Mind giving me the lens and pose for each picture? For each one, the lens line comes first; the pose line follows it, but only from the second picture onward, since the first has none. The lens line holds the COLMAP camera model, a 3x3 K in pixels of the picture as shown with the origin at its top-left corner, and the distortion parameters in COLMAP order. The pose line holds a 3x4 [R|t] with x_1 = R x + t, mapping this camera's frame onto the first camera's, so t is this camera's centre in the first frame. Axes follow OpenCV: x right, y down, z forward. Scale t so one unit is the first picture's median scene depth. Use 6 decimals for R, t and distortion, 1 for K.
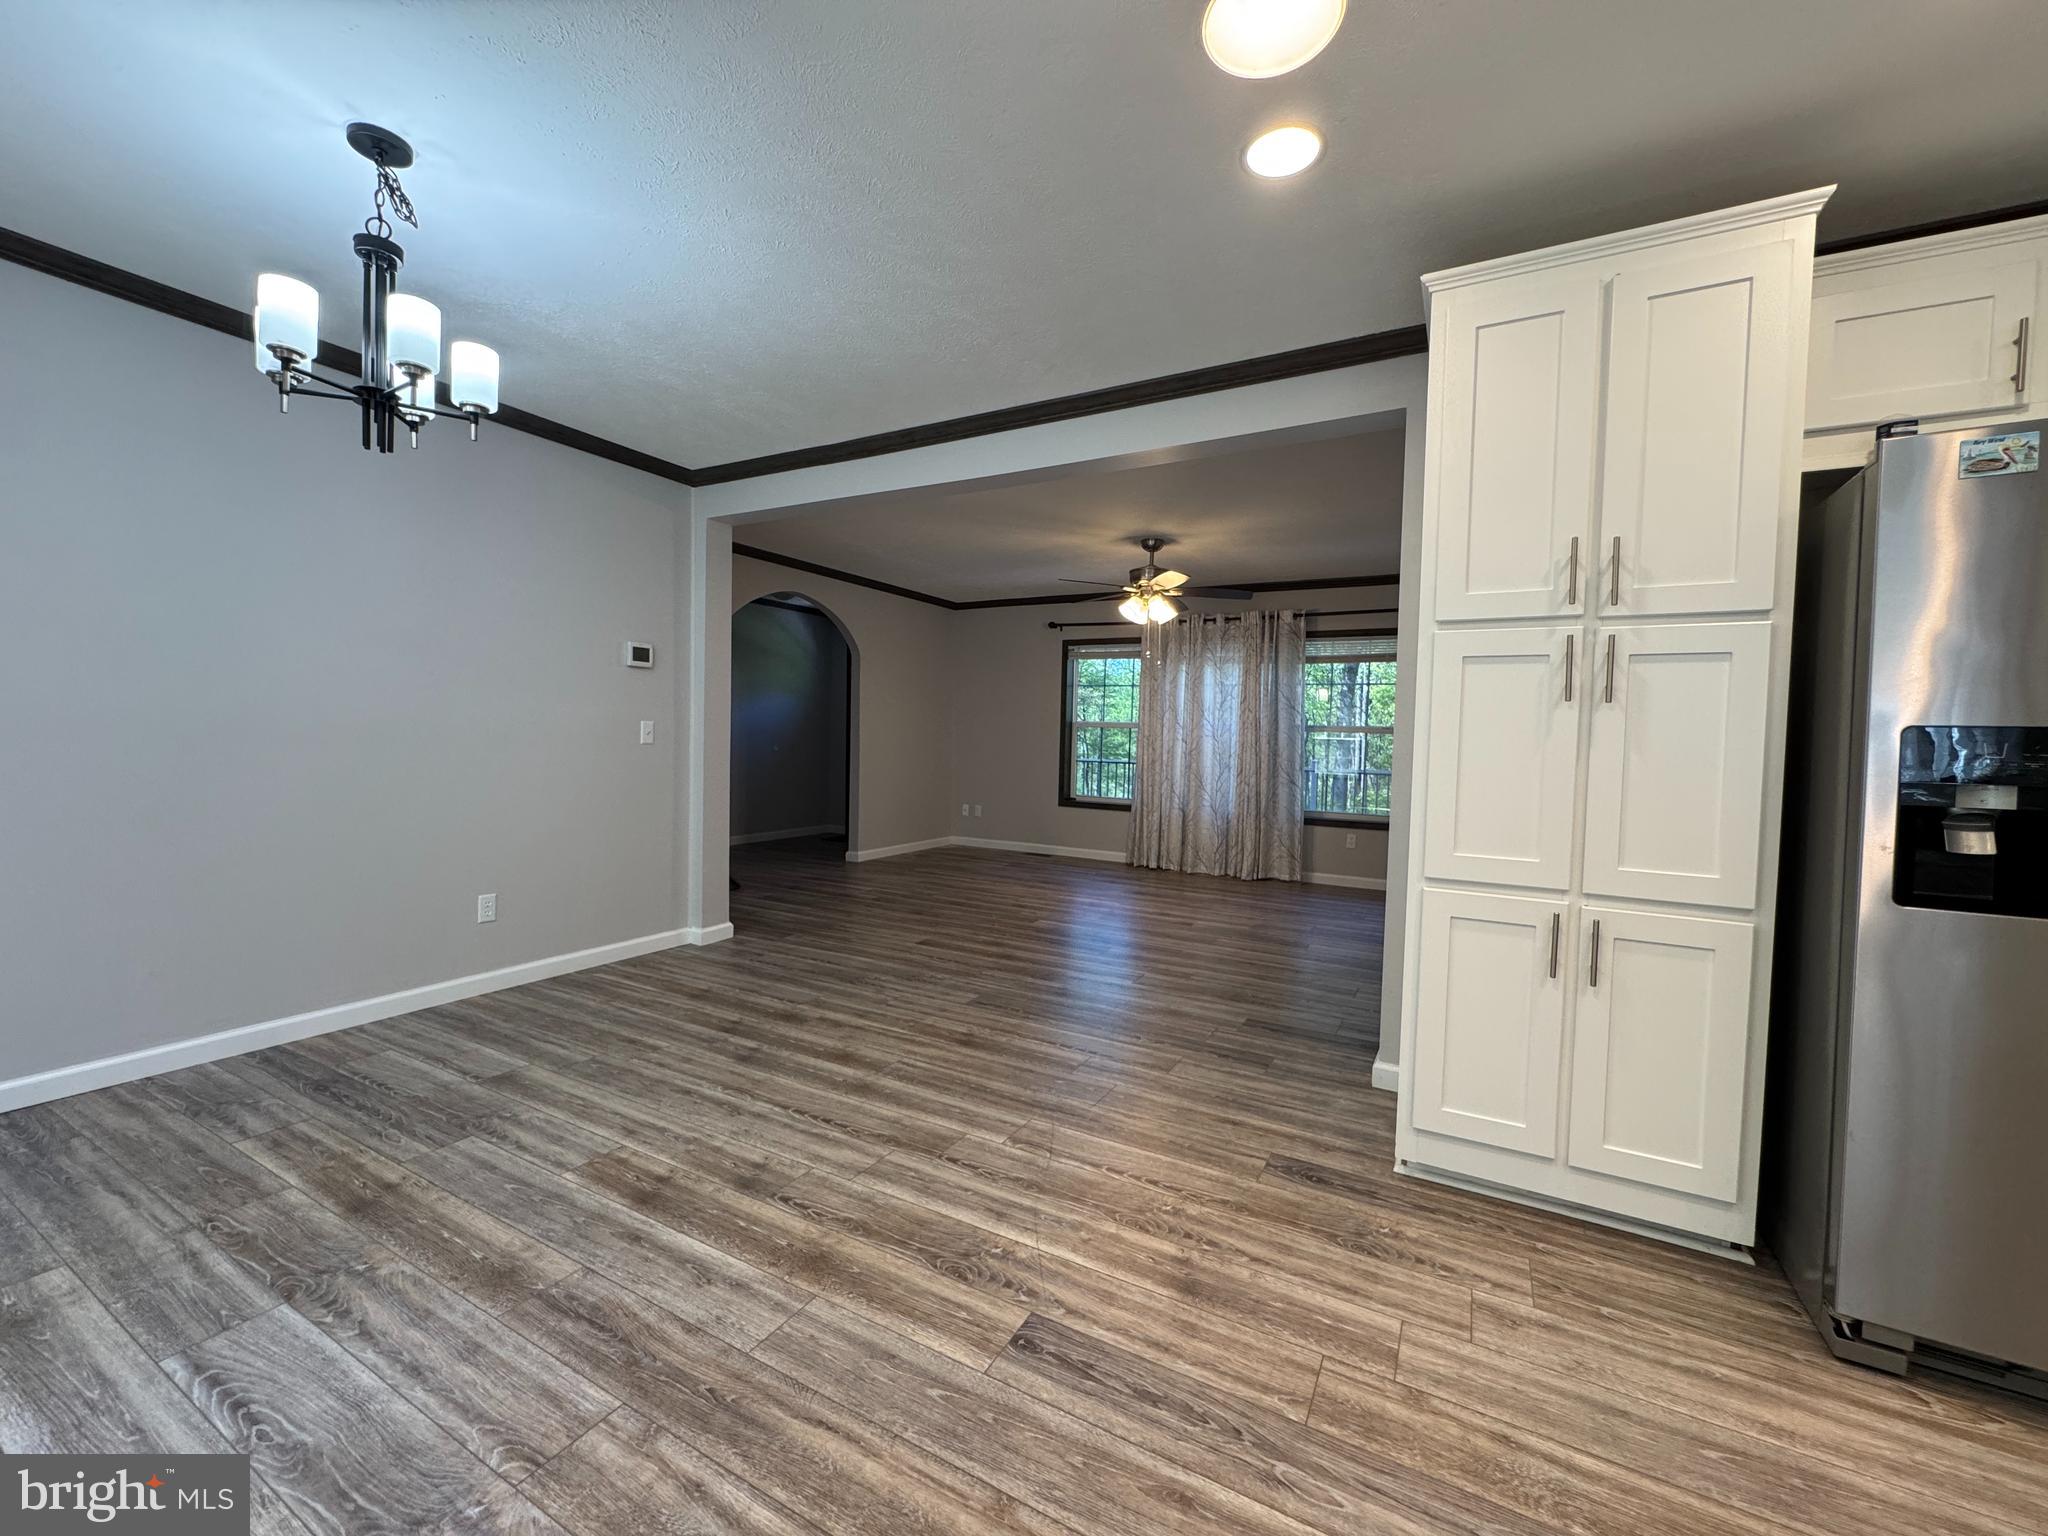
lens RADIAL K [[815.9, 0, 1018.5], [0, 815.9, 766.7], [0, 0, 1]] dist [-0.005383, 0.000427]
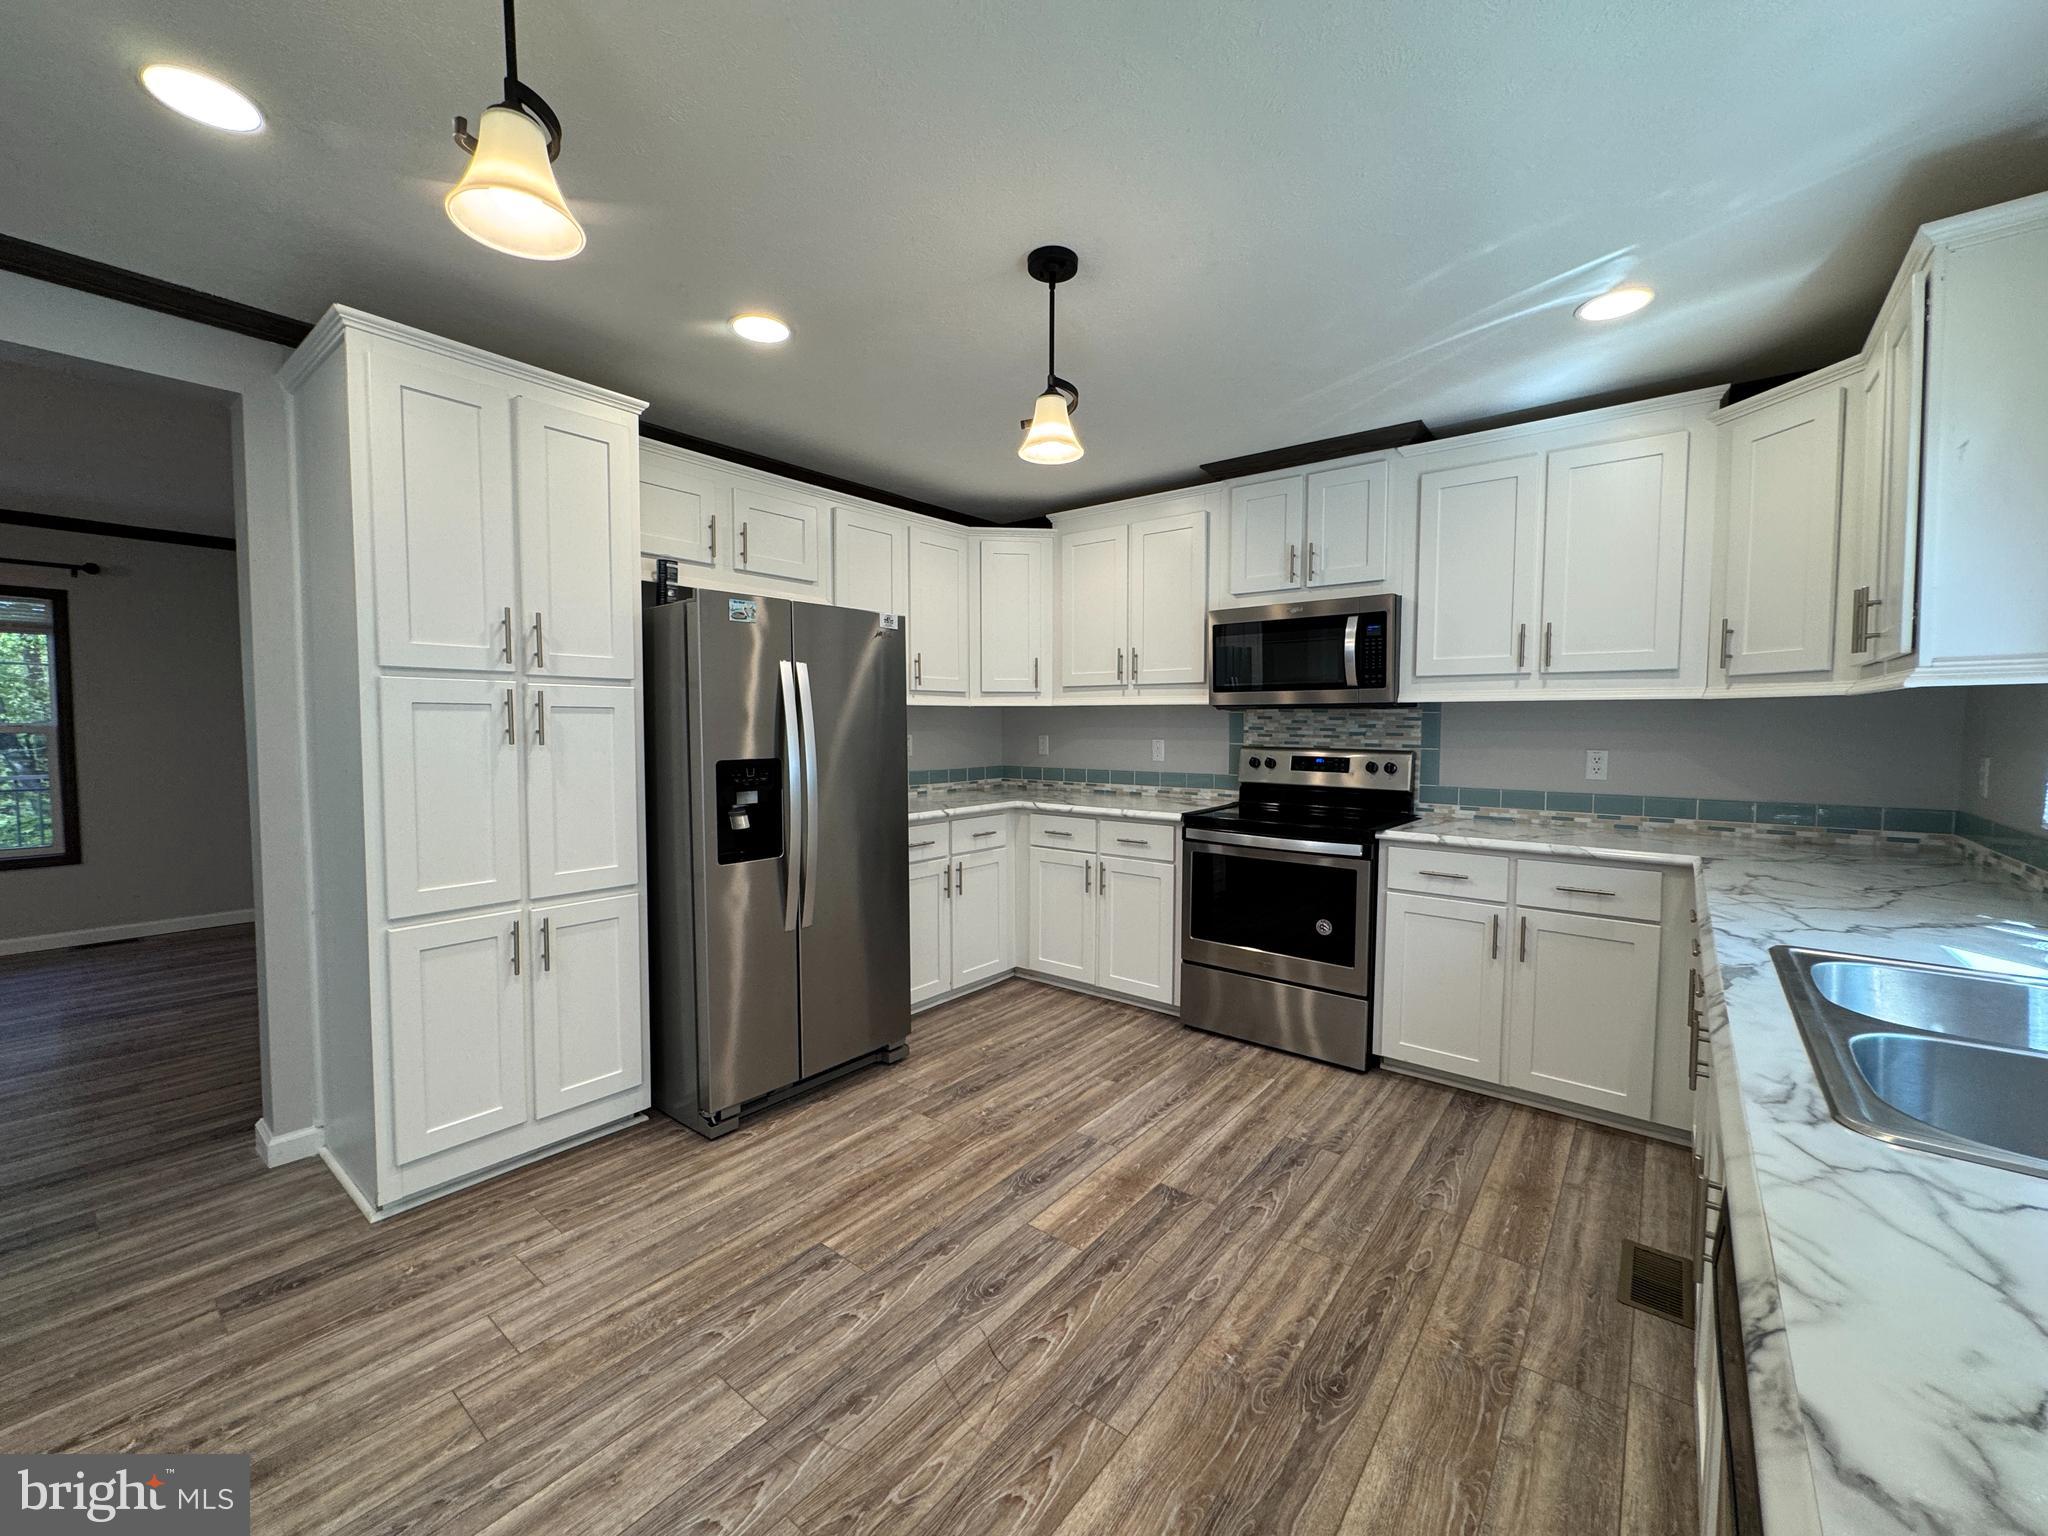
lens RADIAL K [[815.9, 0, 1025.7], [0, 815.9, 773.7], [0, 0, 1]] dist [-0.005383, 0.000427]
pose [[0.156843, -0.082074, 0.984207, -0.388353], [0.037033, 0.996329, 0.077183, -0.102147], [-0.986929, 0.024342, 0.159306, 0.066009]]
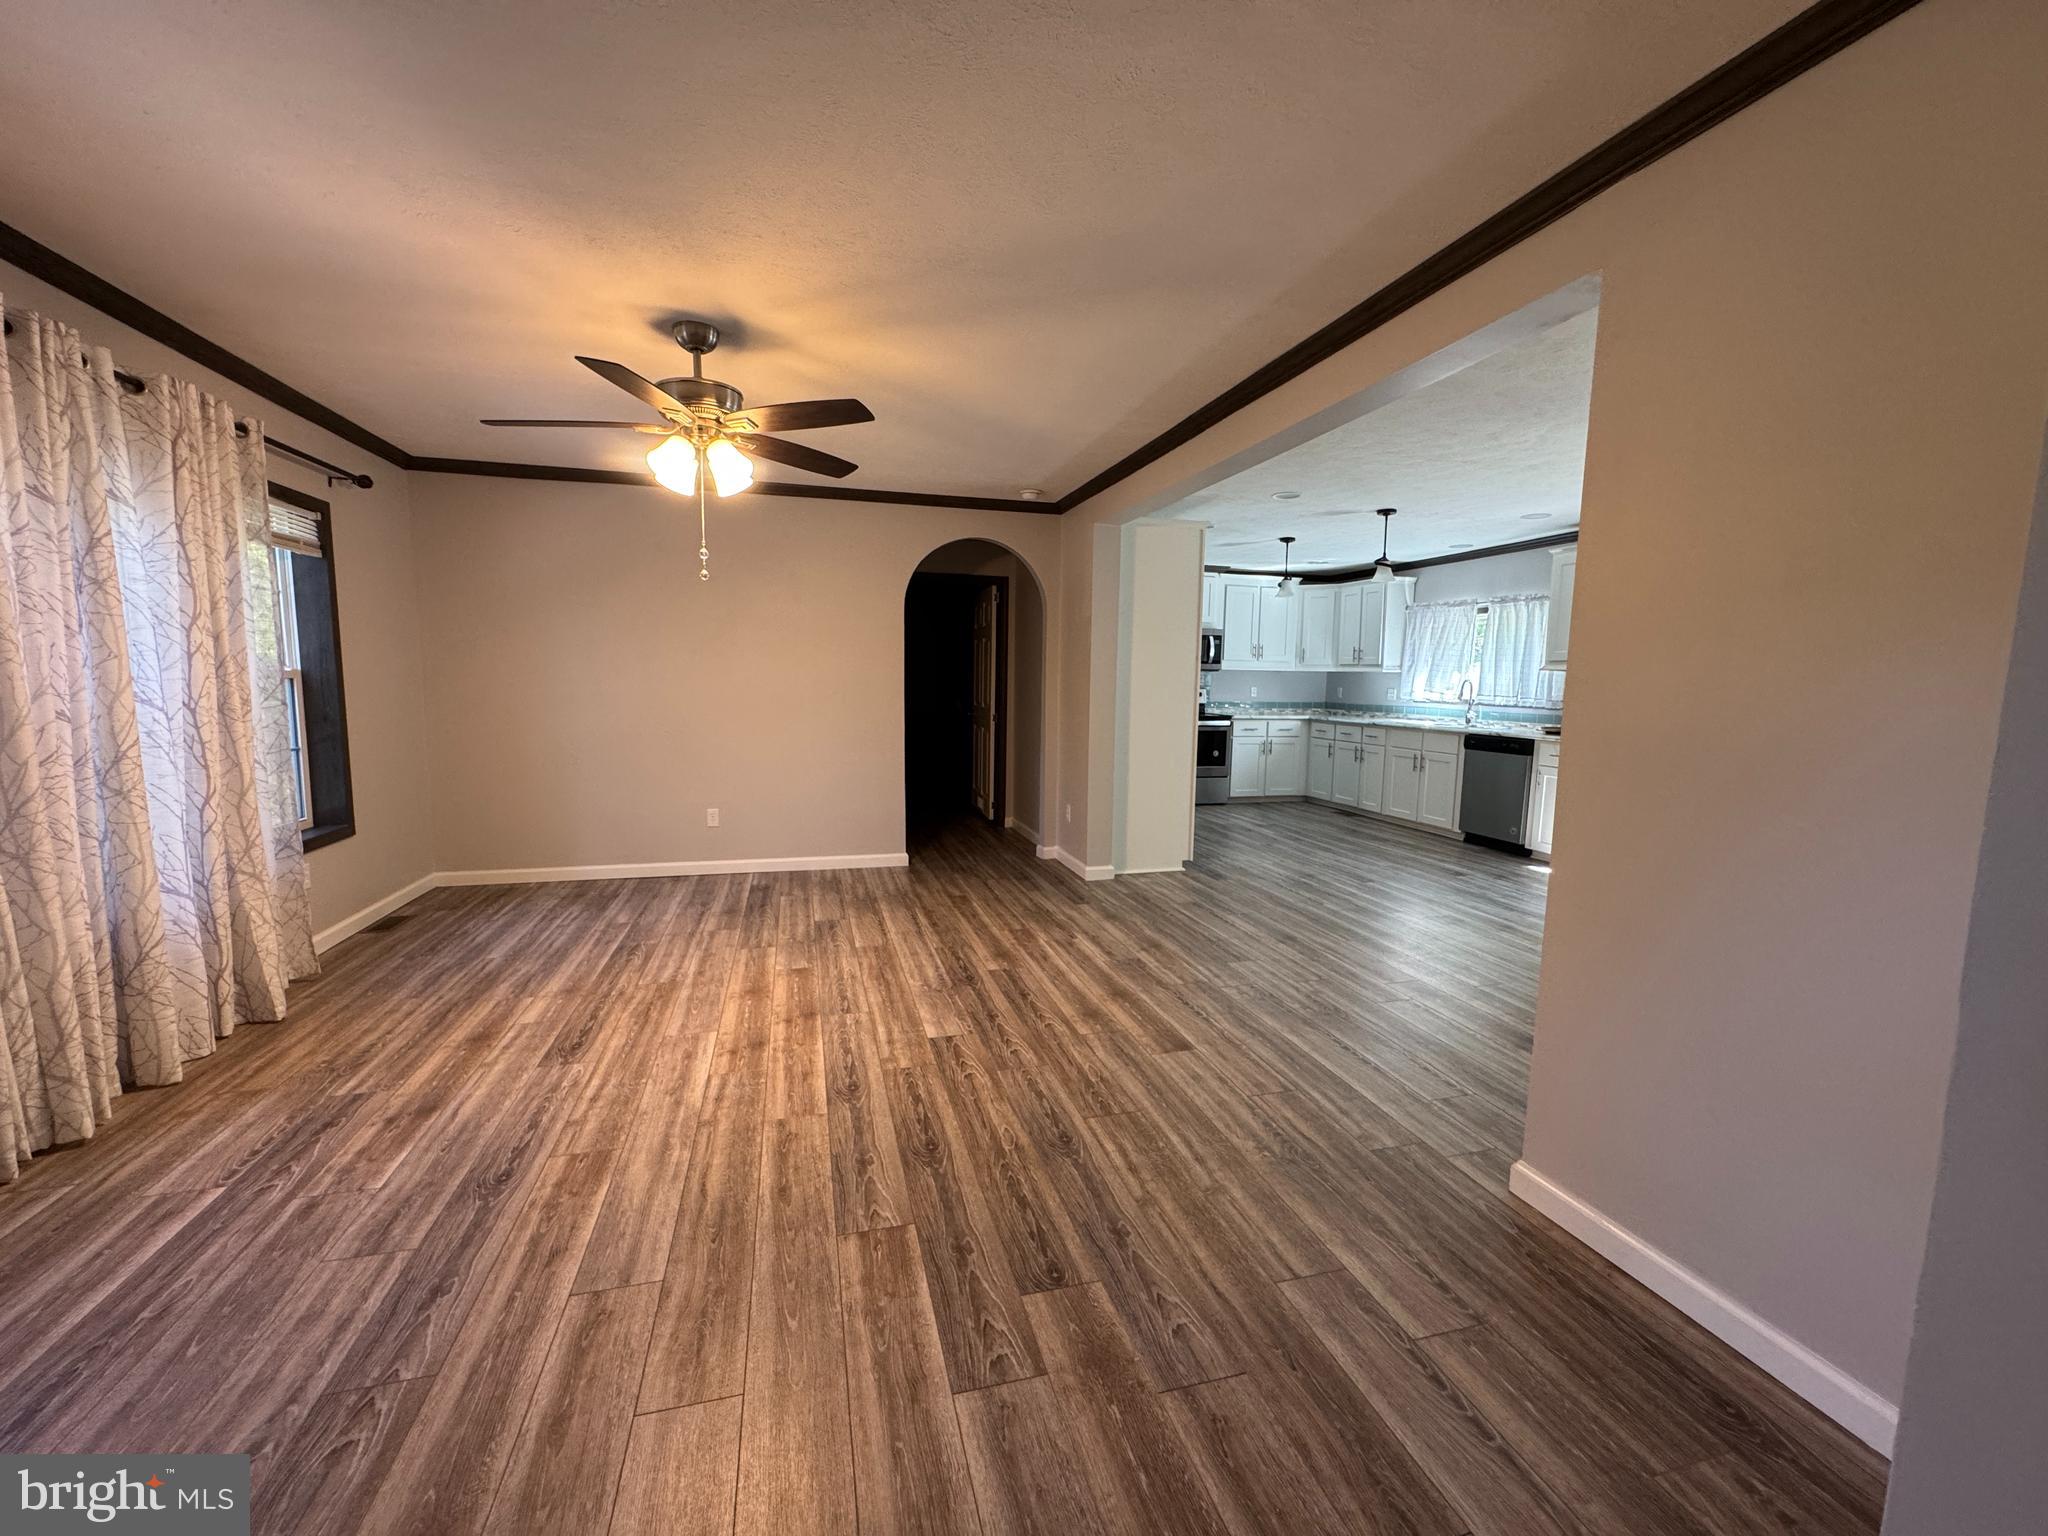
lens RADIAL K [[815.9, 0, 1022.9], [0, 815.9, 762.4], [0, 0, 1]] dist [-0.005383, 0.000427]
pose [[-0.699685, -0.110053, 0.705925, -1.109082], [-0.005822, 0.988910, 0.148400, -0.247716], [-0.714428, 0.099723, -0.692566, 3.635676]]
